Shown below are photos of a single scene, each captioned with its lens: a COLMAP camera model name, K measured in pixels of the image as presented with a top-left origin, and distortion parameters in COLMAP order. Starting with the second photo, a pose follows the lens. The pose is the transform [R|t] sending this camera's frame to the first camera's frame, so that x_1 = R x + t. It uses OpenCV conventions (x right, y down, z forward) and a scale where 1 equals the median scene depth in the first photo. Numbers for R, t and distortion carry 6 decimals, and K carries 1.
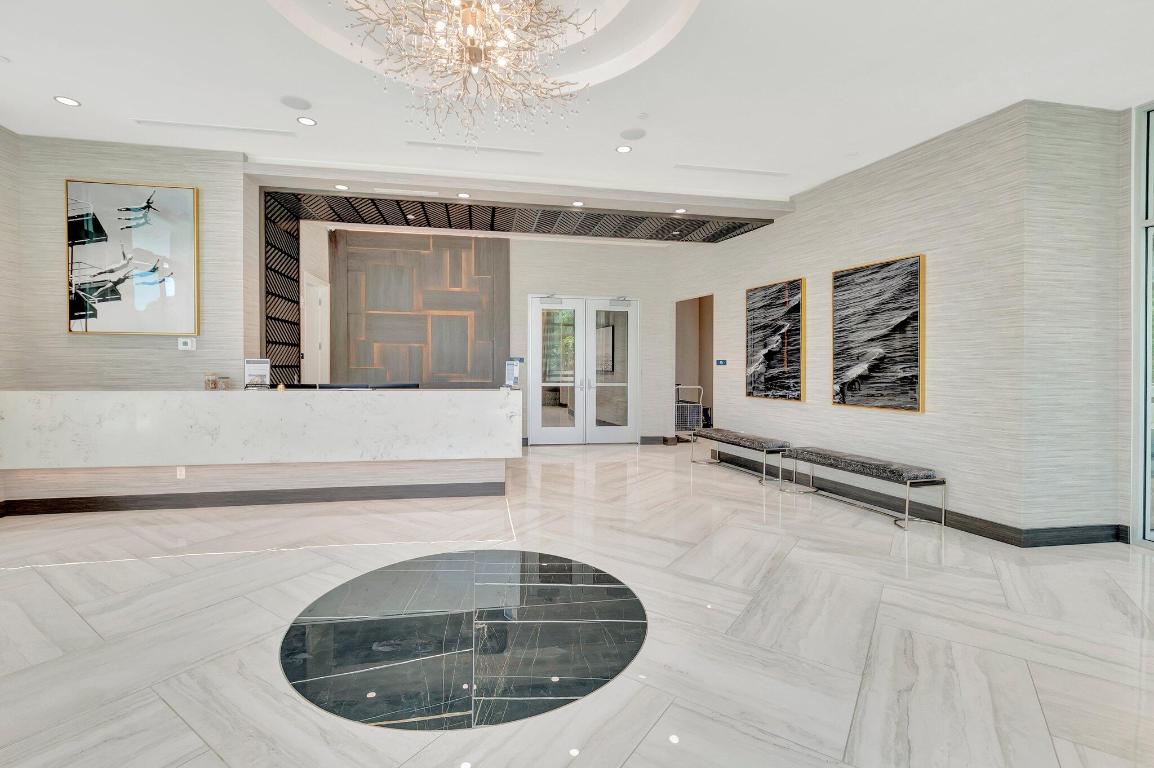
lens RADIAL K [[529.9, 0, 586.8], [0, 529.9, 379.0], [0, 0, 1]] dist [0.002730, 0.000220]
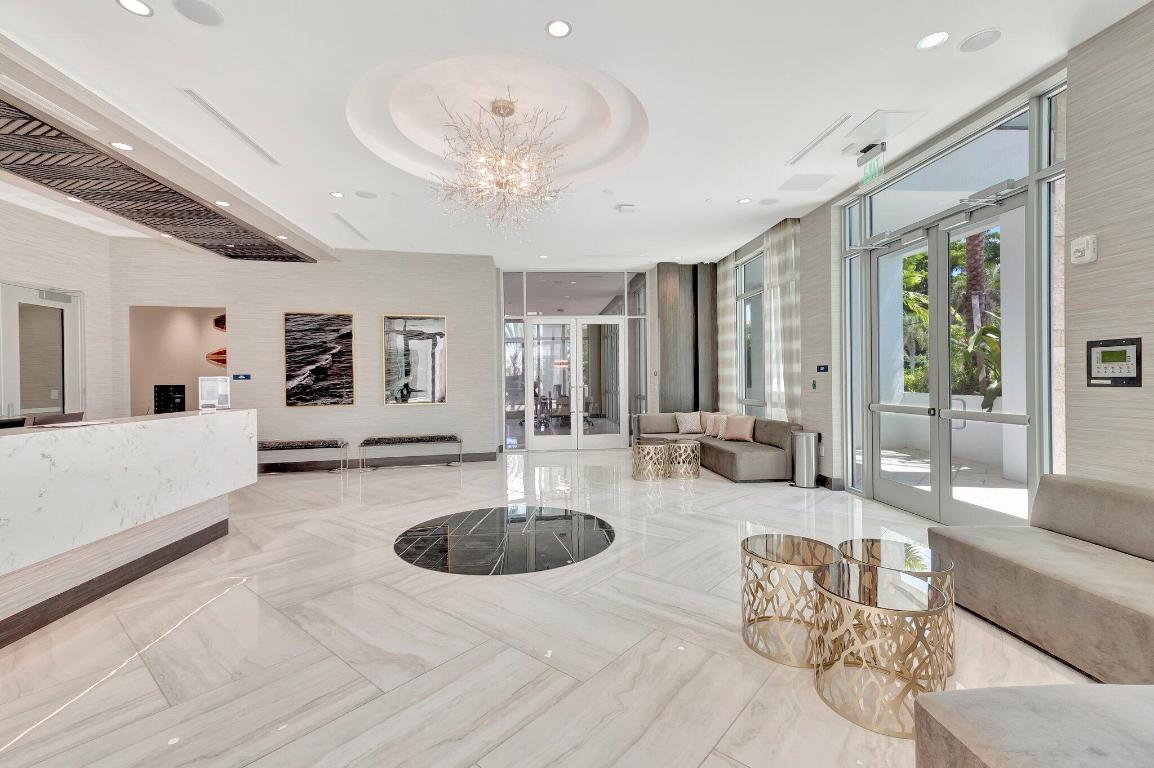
lens RADIAL K [[529.9, 0, 586.9], [0, 529.9, 378.9], [0, 0, 1]] dist [0.002730, 0.000220]
pose [[0.054172, -0.010443, 0.998477, -0.891440], [0.035798, 0.999323, 0.008510, -0.014559], [-0.997890, 0.035282, 0.054509, 0.333448]]
